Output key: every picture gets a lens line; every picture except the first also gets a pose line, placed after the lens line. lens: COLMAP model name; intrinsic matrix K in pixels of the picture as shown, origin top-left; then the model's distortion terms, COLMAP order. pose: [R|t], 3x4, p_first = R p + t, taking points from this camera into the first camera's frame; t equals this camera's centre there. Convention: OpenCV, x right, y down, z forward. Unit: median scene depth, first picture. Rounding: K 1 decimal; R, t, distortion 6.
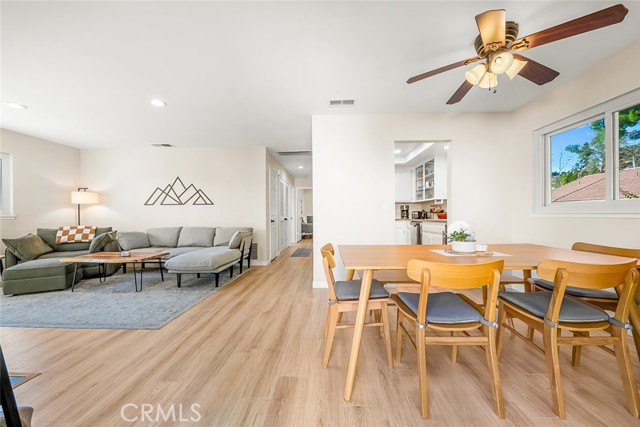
lens RADIAL K [[235.5, 0, 324.0], [0, 235.5, 215.9], [0, 0, 1]] dist [0.001763, -0.000540]
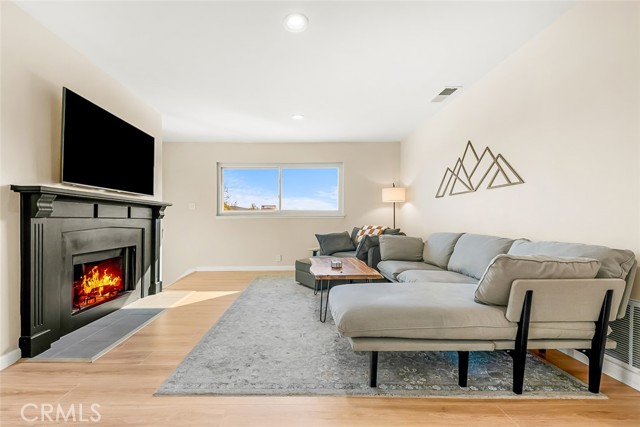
lens RADIAL K [[266.1, 0, 301.1], [0, 266.1, 223.0], [0, 0, 1]] dist [0.003023, -0.000300]
pose [[0.016846, 0.013366, -0.999769, -0.009260], [0.002227, 0.999908, 0.013405, 0.015140], [0.999856, -0.002452, 0.016815, 0.631087]]
